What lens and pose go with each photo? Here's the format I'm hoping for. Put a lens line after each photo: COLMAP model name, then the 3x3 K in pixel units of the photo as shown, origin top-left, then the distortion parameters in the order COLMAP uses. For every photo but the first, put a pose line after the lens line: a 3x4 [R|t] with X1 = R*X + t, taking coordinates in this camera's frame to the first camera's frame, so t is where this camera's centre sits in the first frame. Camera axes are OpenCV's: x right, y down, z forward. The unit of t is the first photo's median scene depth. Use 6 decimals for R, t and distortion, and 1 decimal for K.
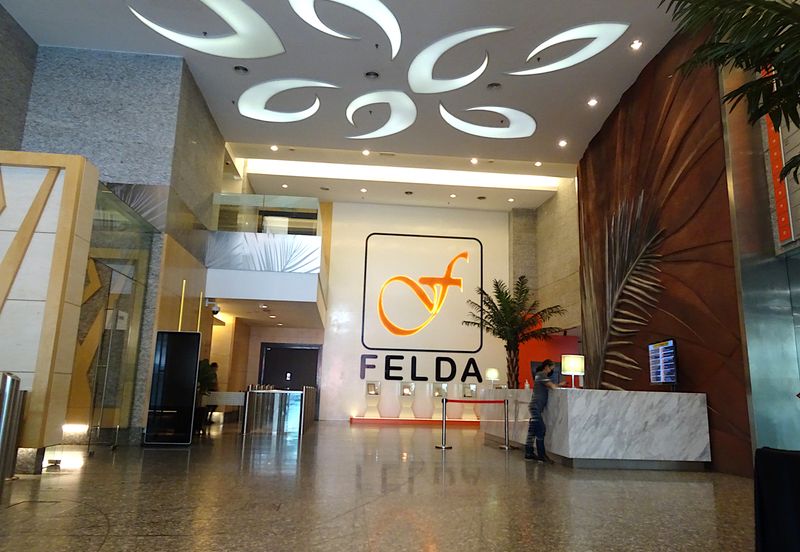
lens RADIAL K [[574.8, 0, 400.0], [0, 574.8, 276.0], [0, 0, 1]] dist [0.007613, 0.003712]
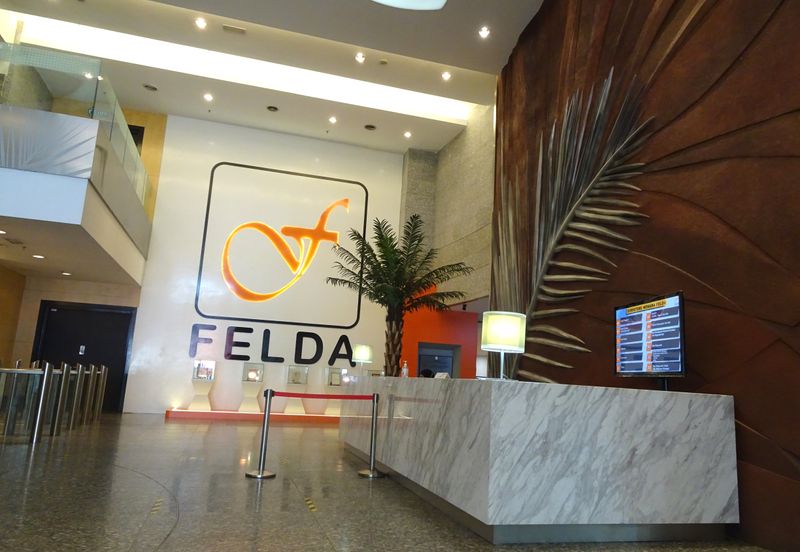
lens RADIAL K [[574.8, 0, 400.0], [0, 574.8, 276.0], [0, 0, 1]] dist [0.007613, 0.003712]
pose [[0.980999, 0.061764, 0.183916, 0.087061], [-0.066025, 0.997671, 0.017130, 0.076515], [-0.182430, -0.028948, 0.982793, 0.391009]]
